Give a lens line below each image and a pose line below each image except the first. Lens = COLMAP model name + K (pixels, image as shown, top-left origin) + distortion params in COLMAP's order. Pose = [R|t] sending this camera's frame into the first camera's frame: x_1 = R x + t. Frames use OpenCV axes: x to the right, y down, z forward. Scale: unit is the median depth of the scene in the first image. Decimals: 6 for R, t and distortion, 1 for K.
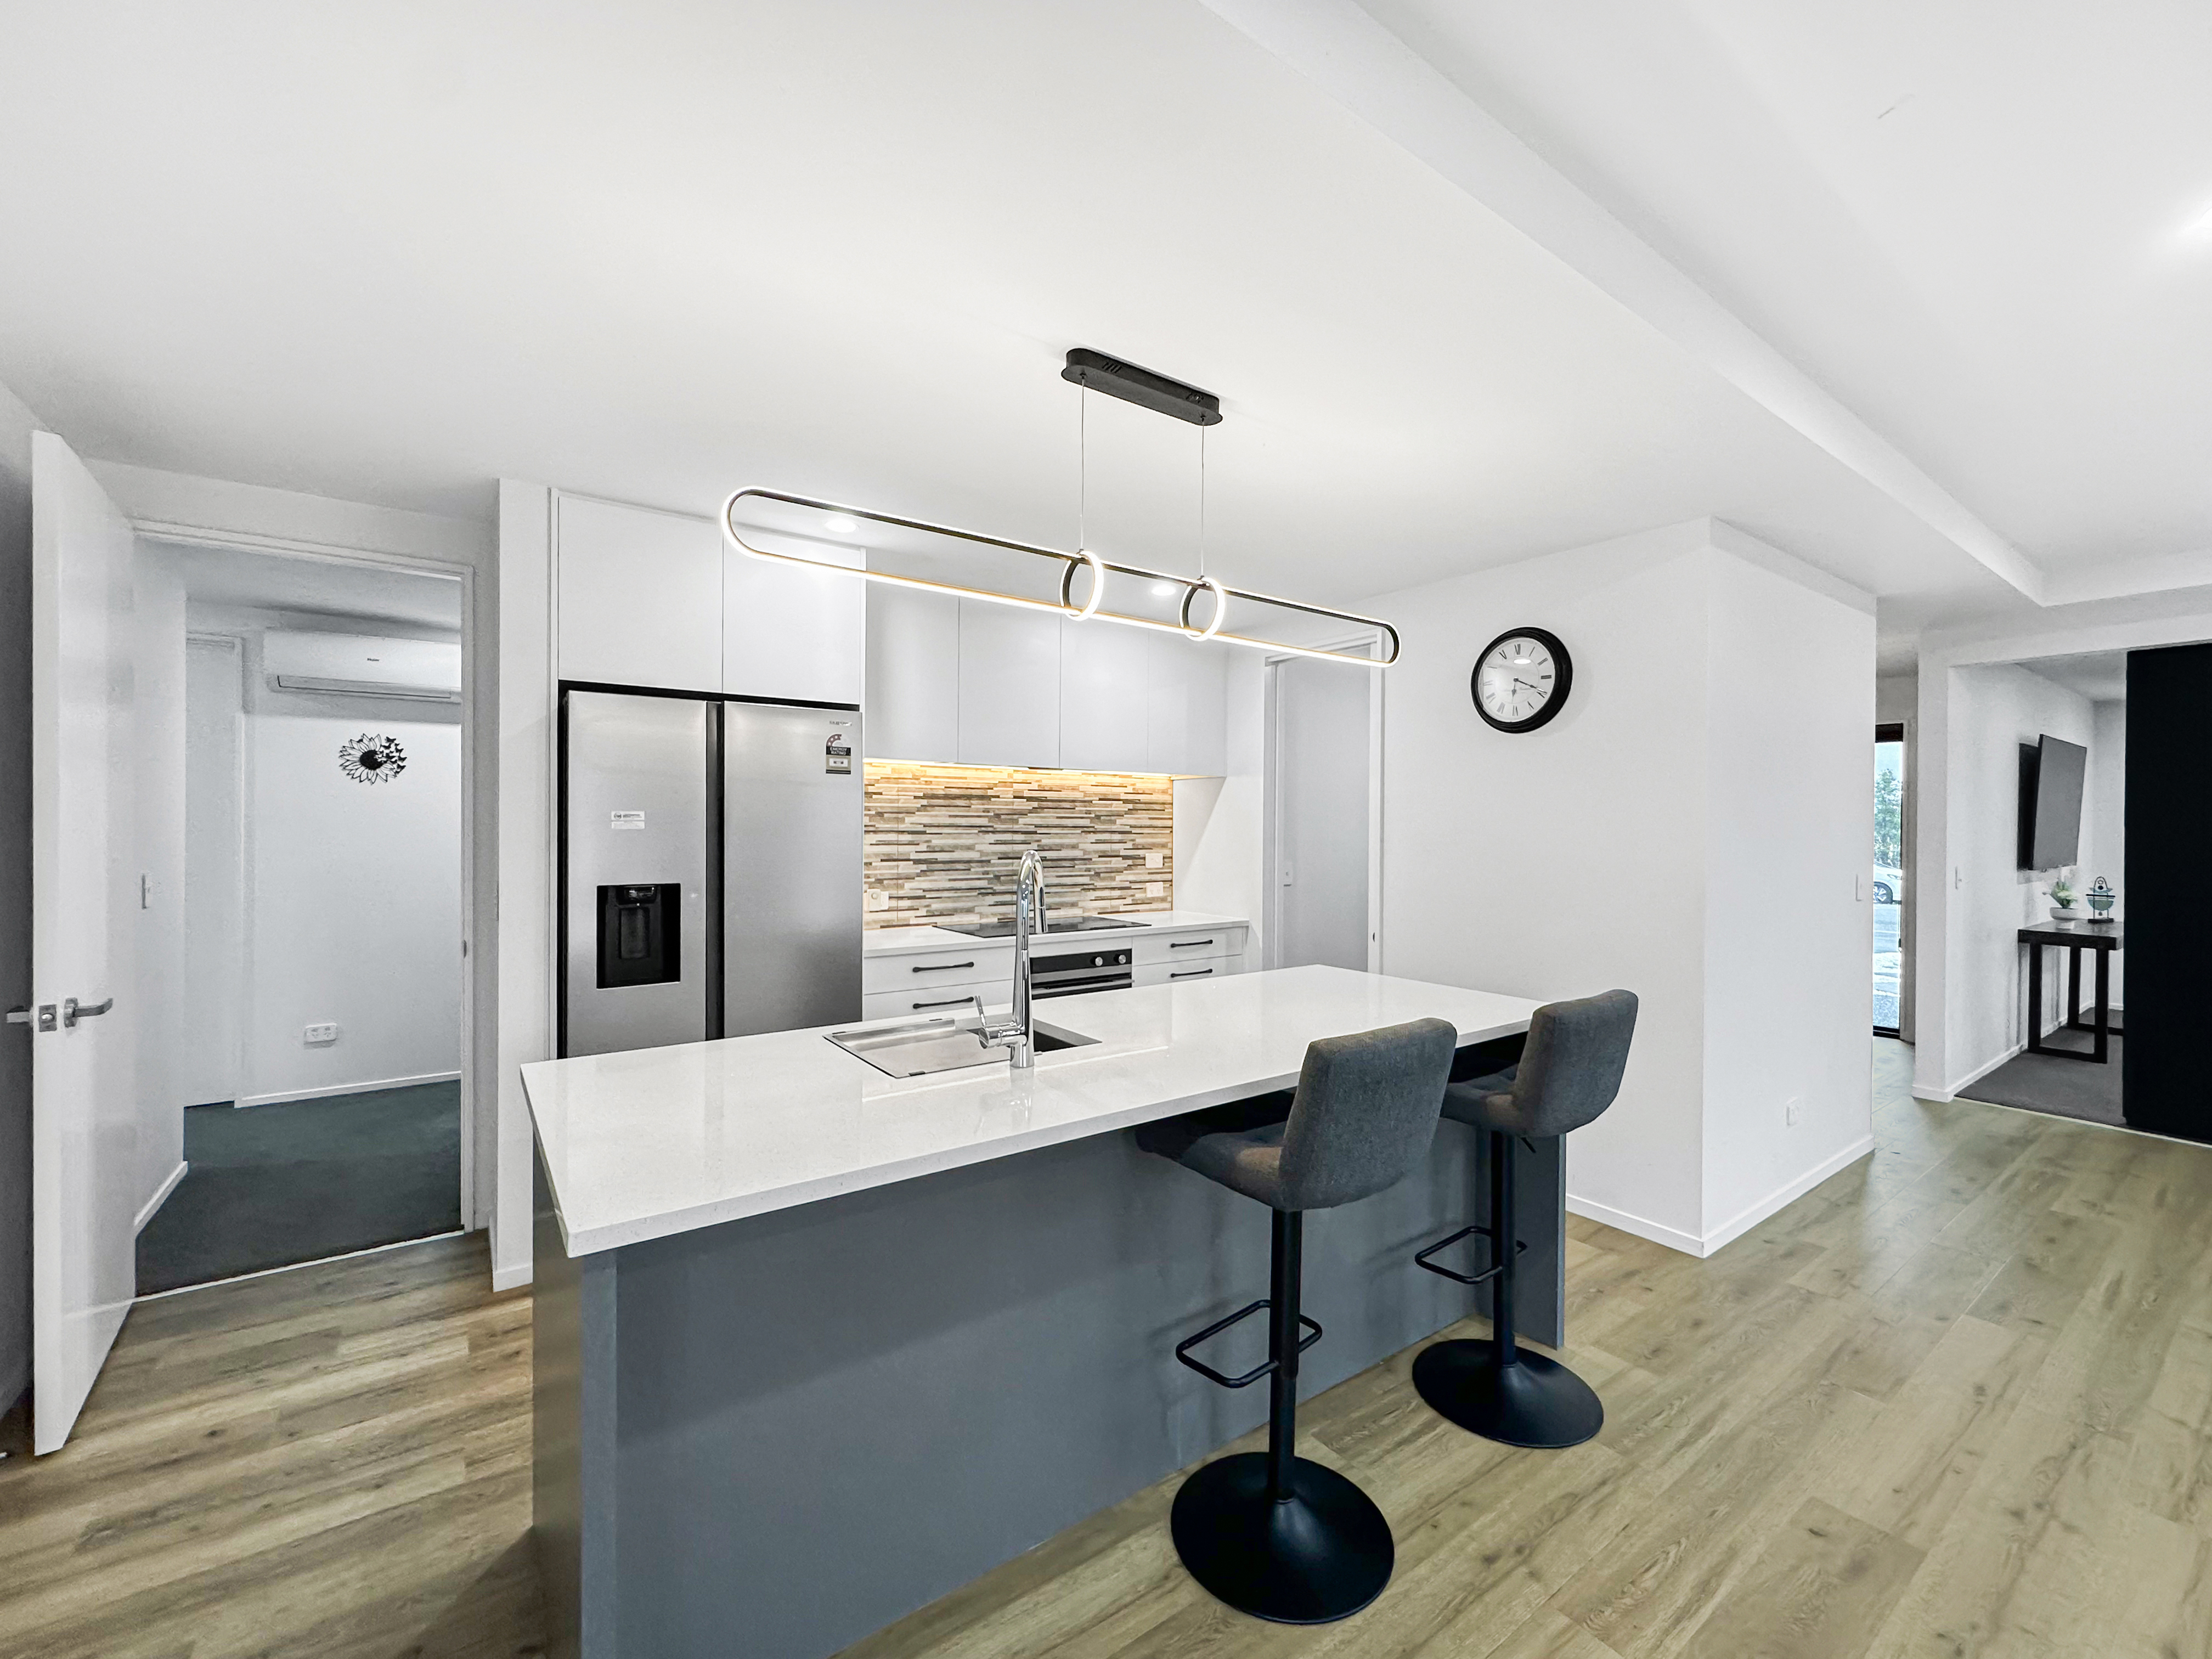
lens RADIAL K [[906.5, 0, 1111.0], [0, 906.5, 830.7], [0, 0, 1]] dist [-0.003745, 0.000250]
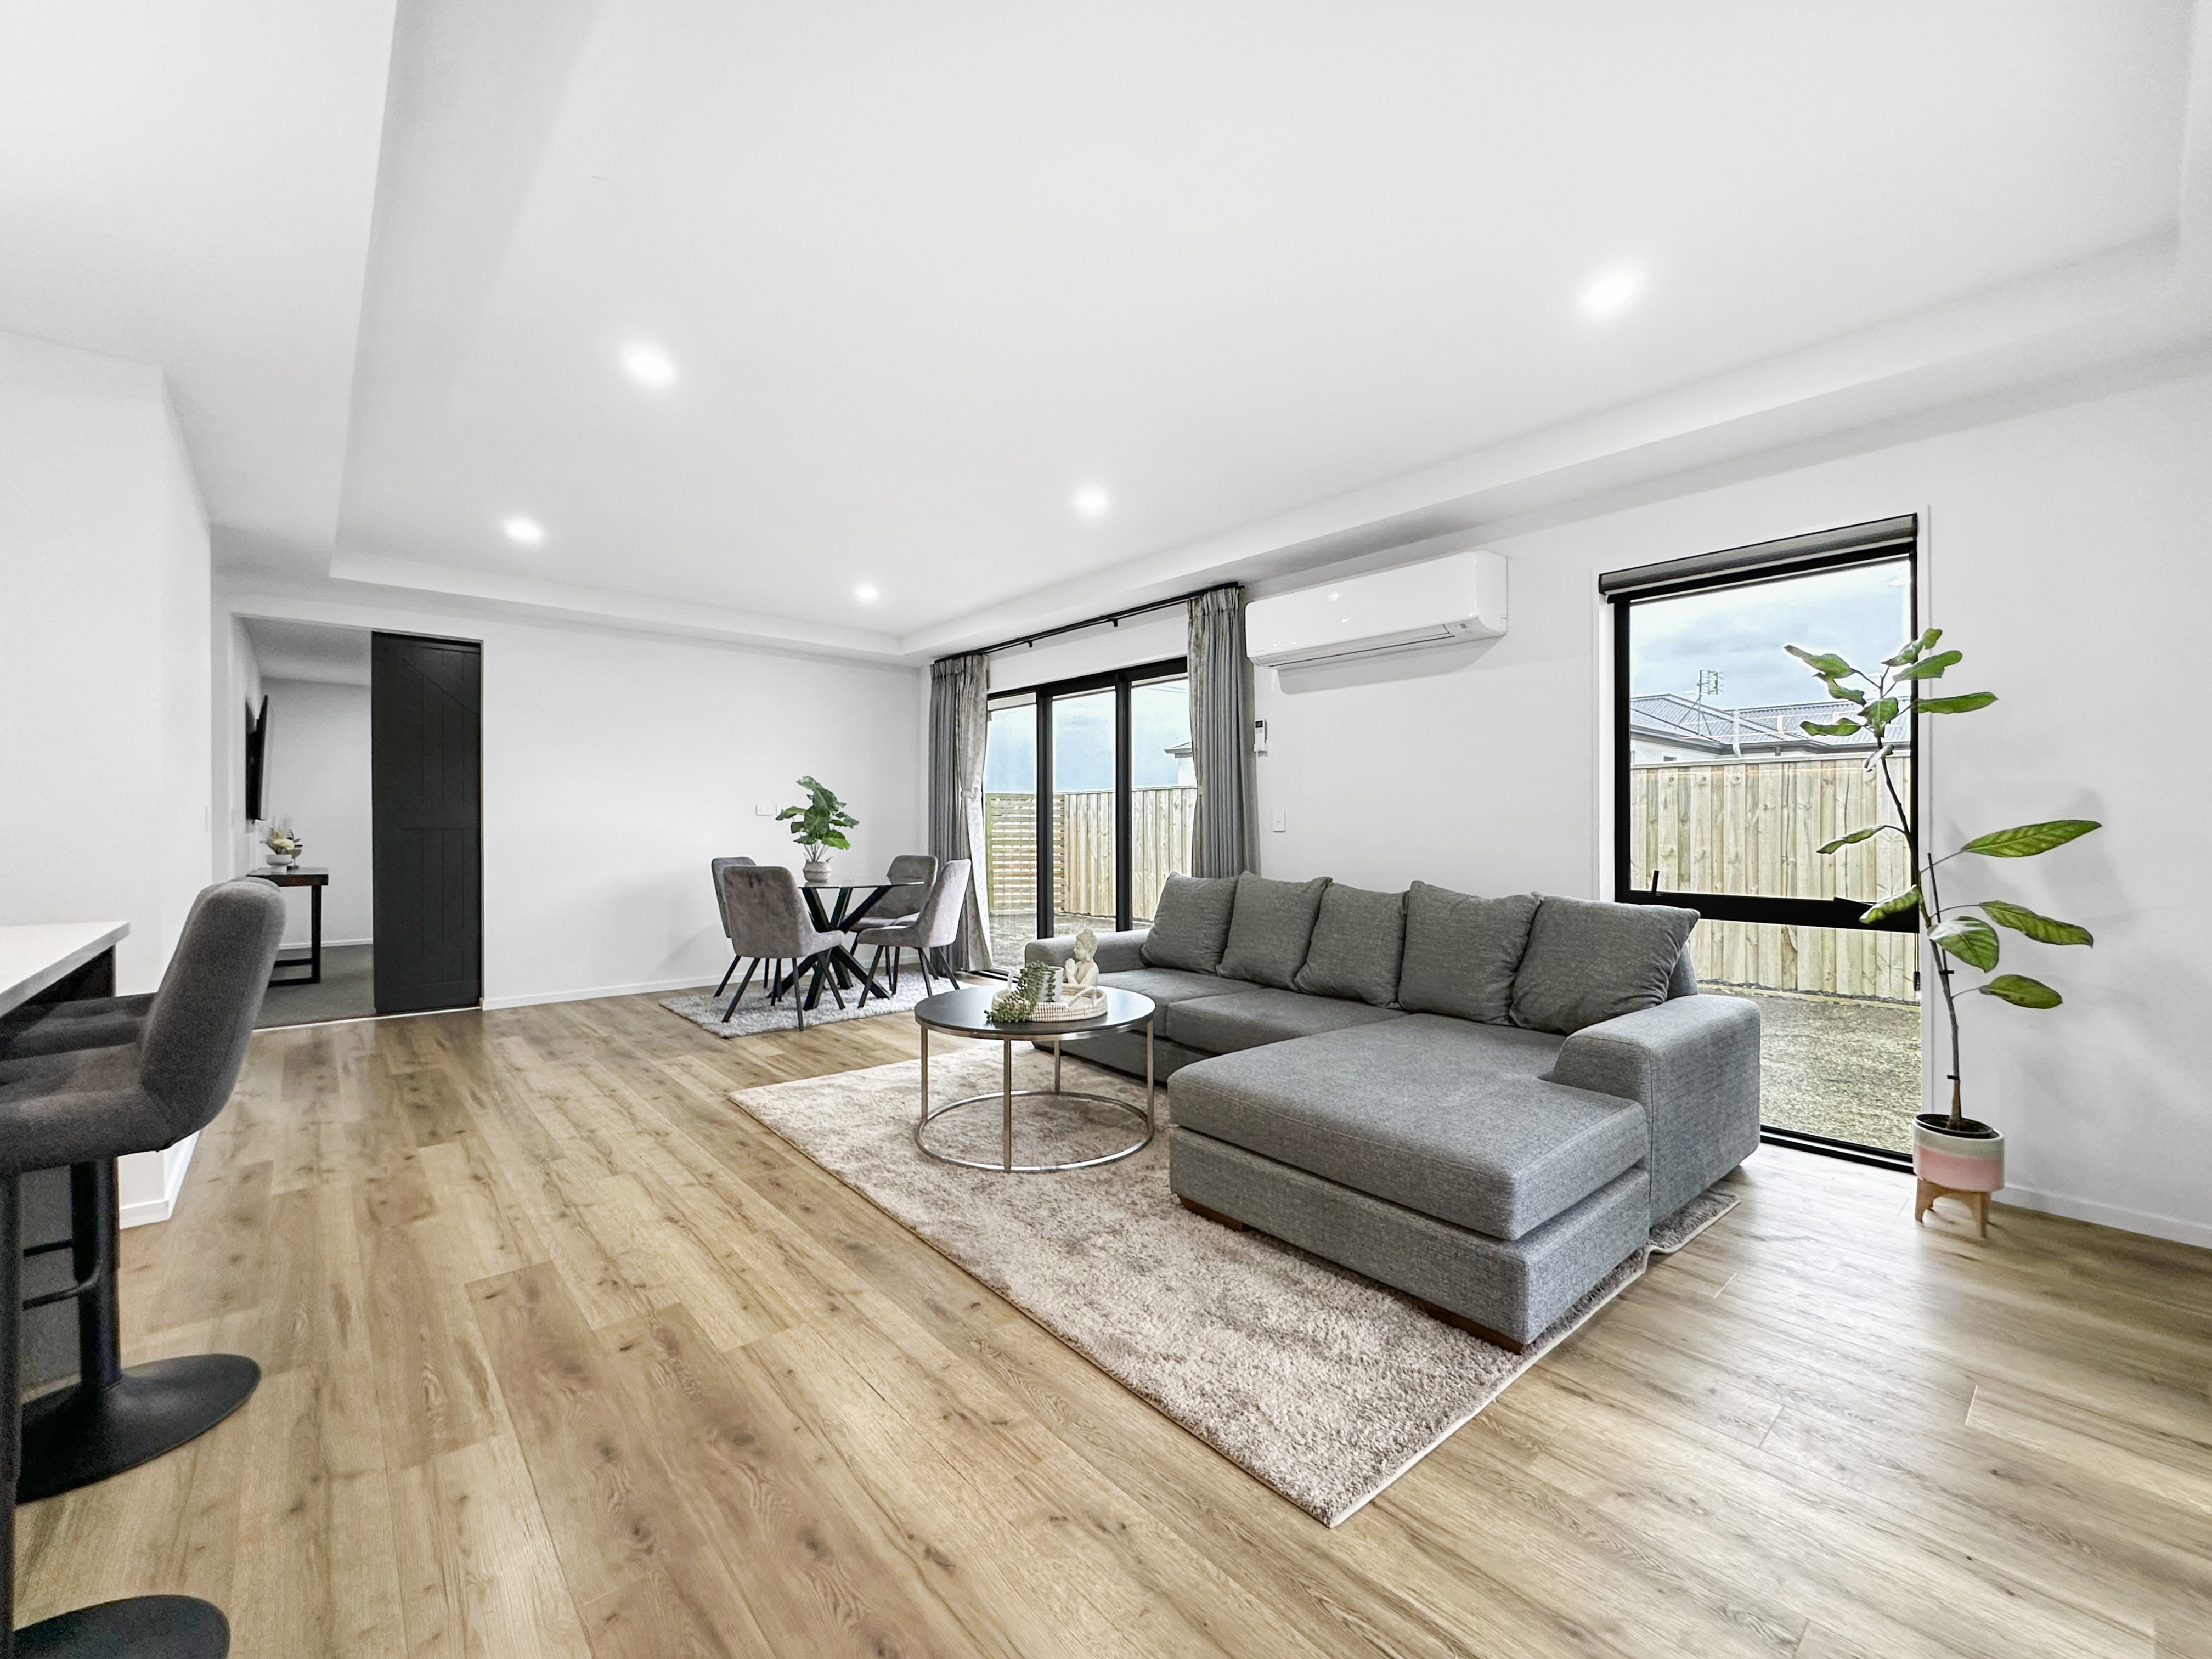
lens RADIAL K [[906.5, 0, 1105.4], [0, 906.5, 828.3], [0, 0, 1]] dist [-0.003745, 0.000250]
pose [[-0.098360, -0.009462, 0.995106, -0.417581], [0.005165, 0.999936, 0.010018, 0.132363], [-0.995138, 0.006125, -0.098305, 0.266623]]
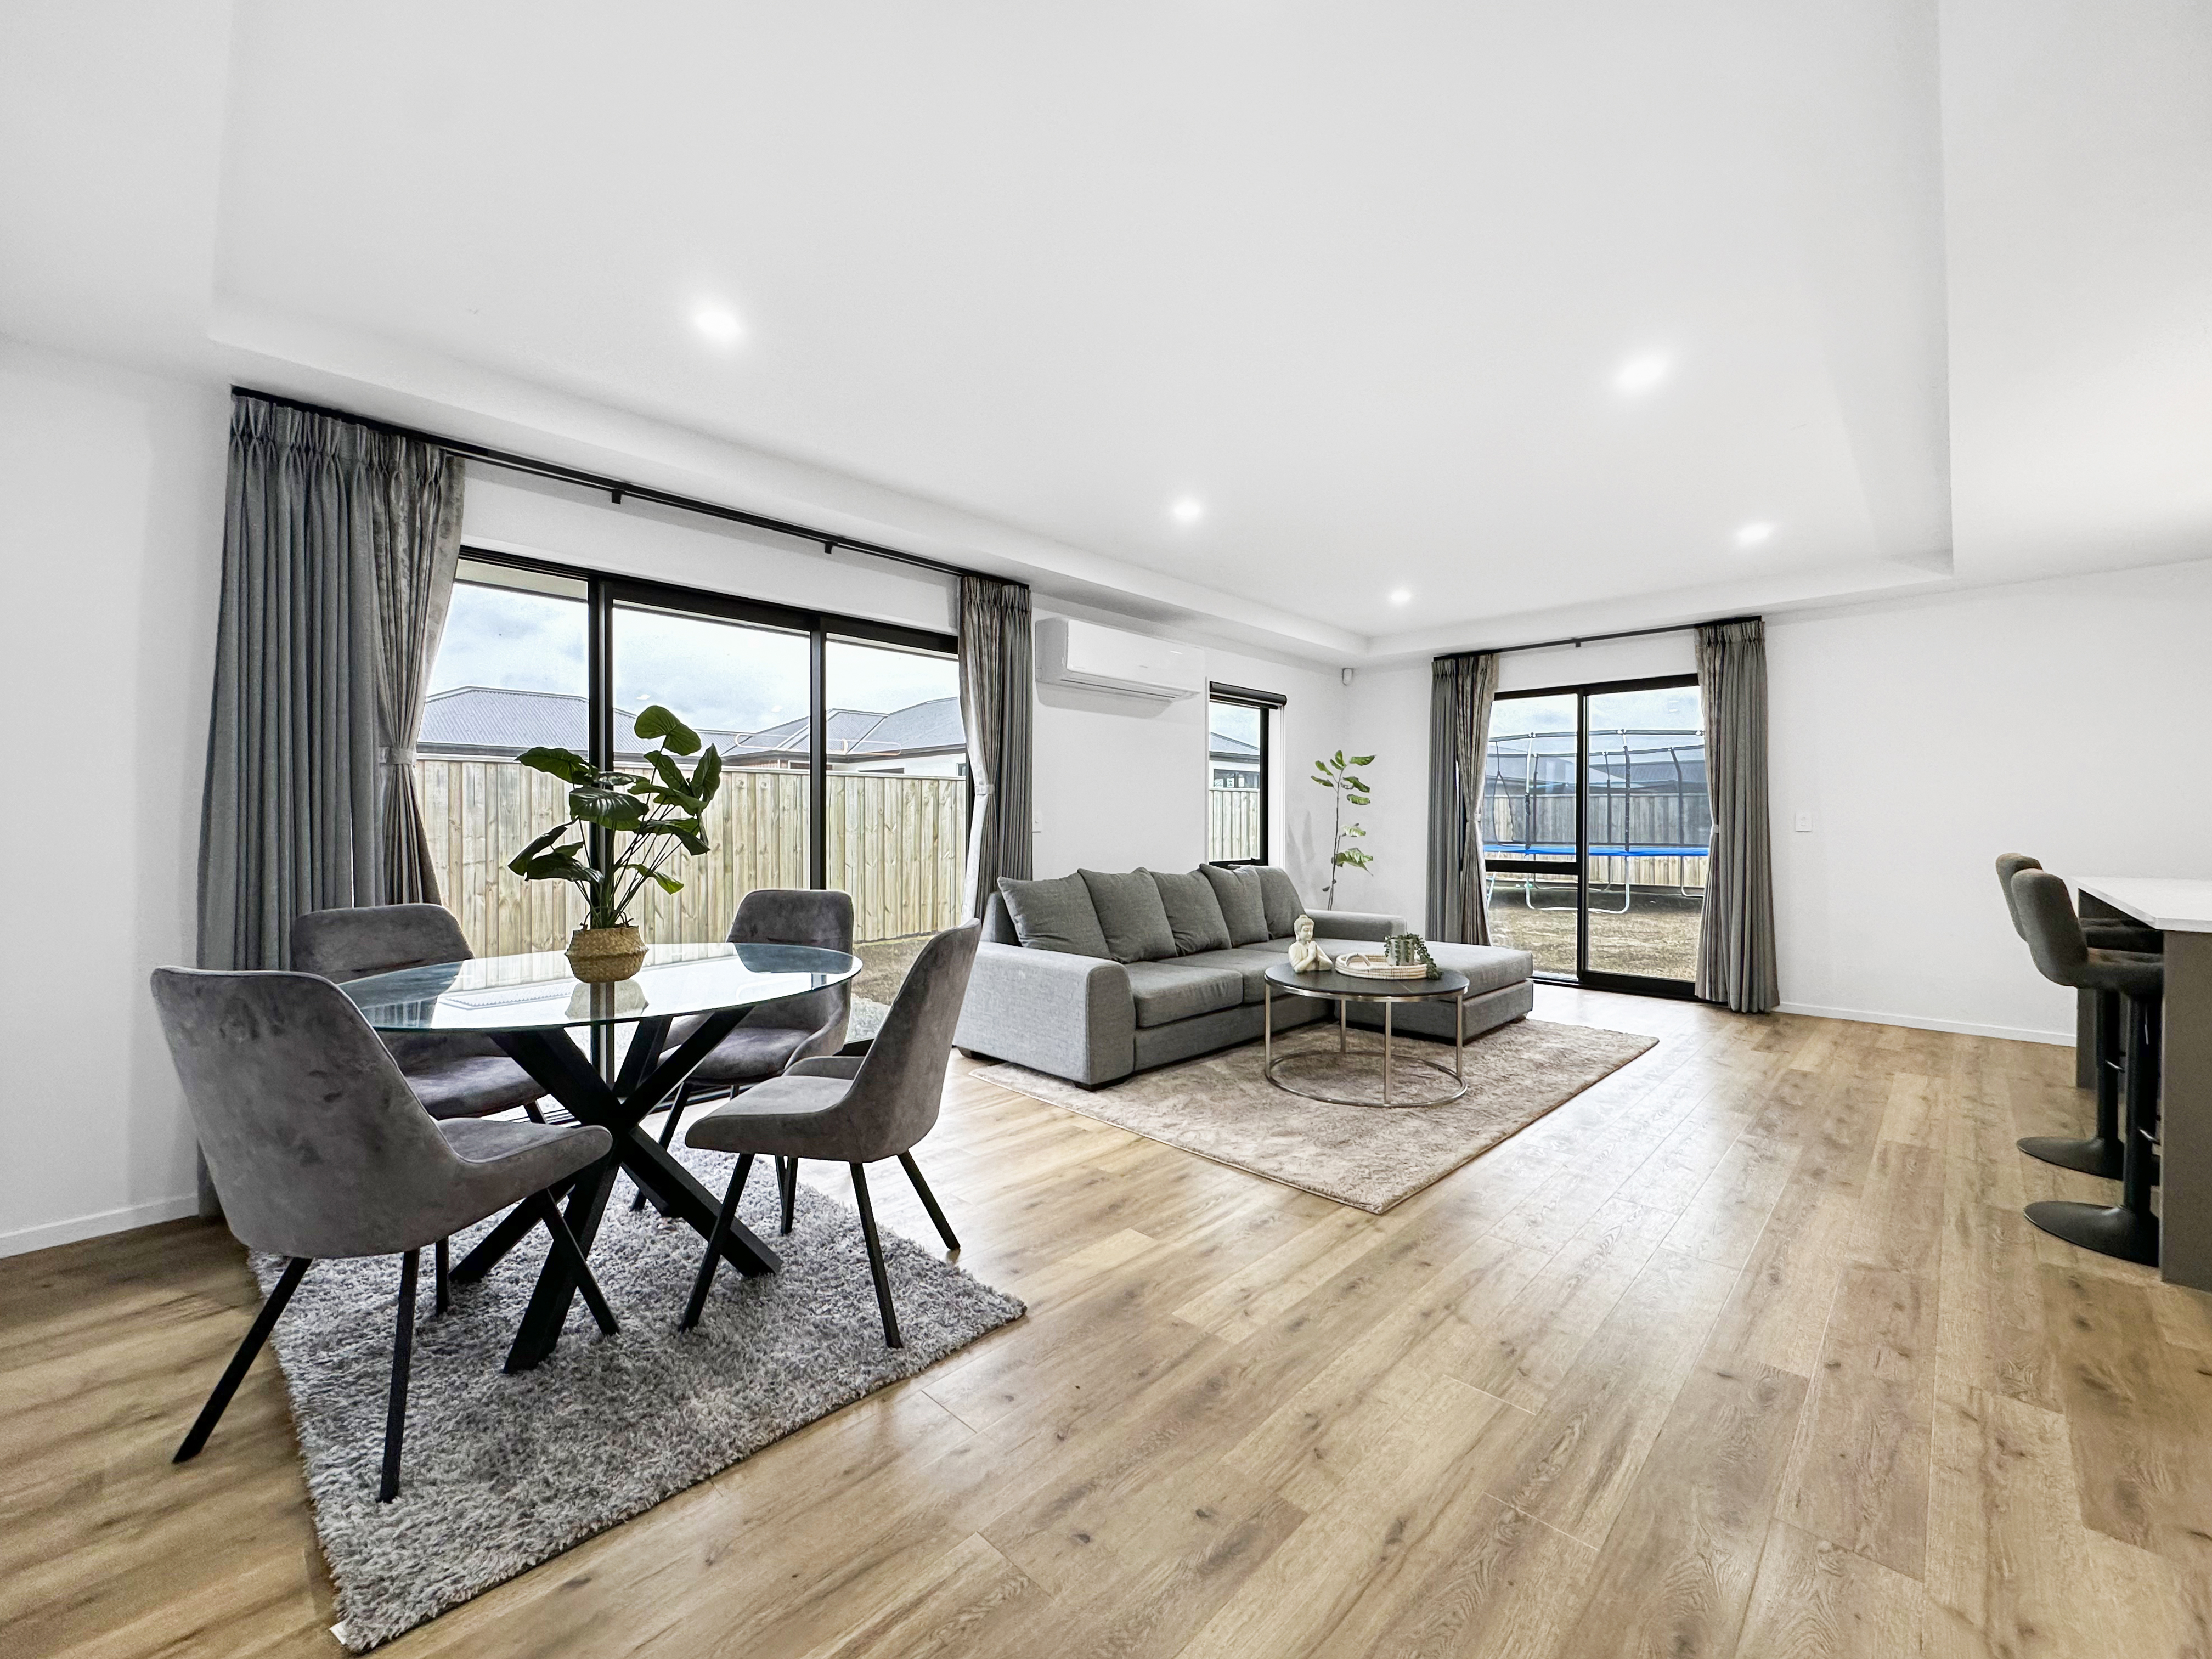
lens RADIAL K [[906.5, 0, 1099.5], [0, 906.5, 825.3], [0, 0, 1]] dist [-0.003745, 0.000250]
pose [[-0.983123, -0.006890, -0.182818, 2.067852], [-0.008974, 0.999904, 0.010575, 0.121112], [0.182727, 0.012037, -0.983090, 2.019191]]
